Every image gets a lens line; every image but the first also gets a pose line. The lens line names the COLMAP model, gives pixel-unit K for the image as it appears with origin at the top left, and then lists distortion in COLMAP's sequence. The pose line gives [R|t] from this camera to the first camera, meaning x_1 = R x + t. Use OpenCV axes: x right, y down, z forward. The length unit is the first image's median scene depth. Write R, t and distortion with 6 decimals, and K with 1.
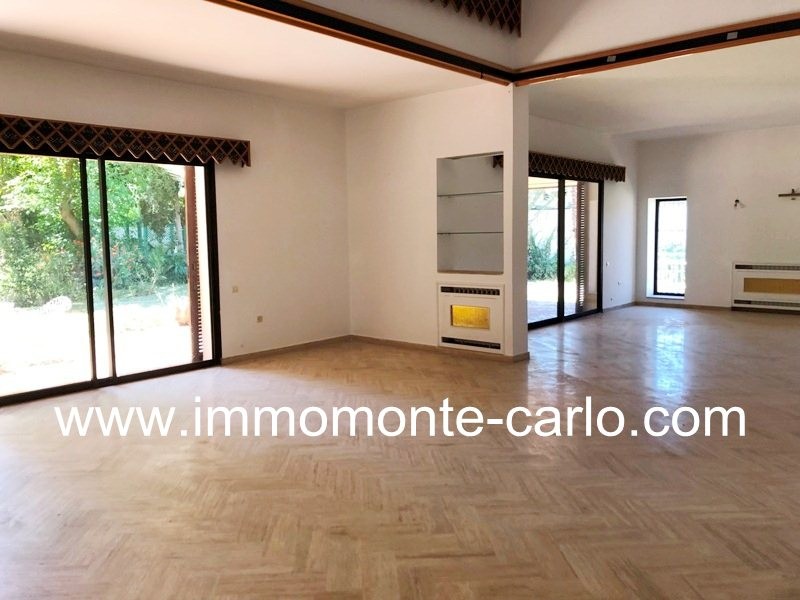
lens RADIAL K [[655.6, 0, 400.0], [0, 655.6, 300.0], [0, 0, 1]] dist [0.011419, 0.003020]
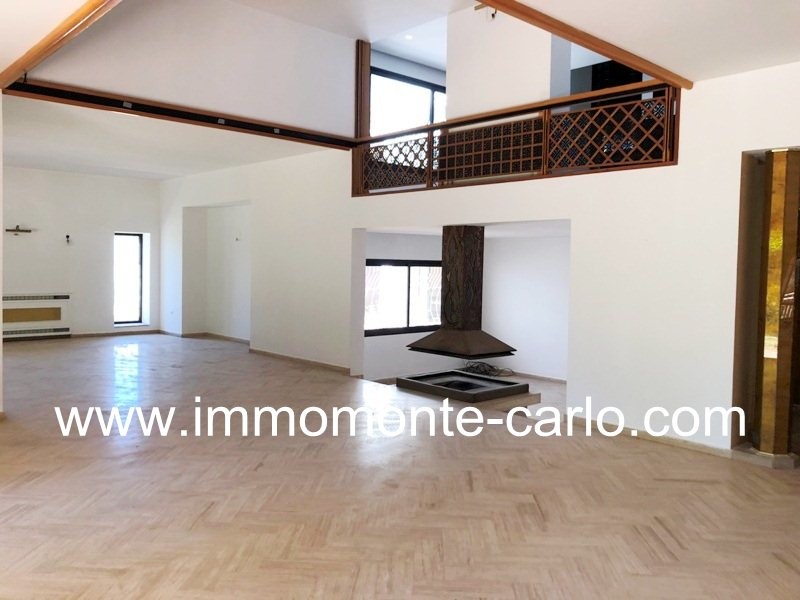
lens RADIAL K [[648.7, 0, 406.8], [0, 648.7, 285.6], [0, 0, 1]] dist [0.005466, -0.007334]
pose [[0.101321, -0.018930, 0.994674, -1.065394], [0.087580, 0.996107, 0.010036, -0.065497], [-0.990991, 0.086097, 0.102584, 0.710300]]
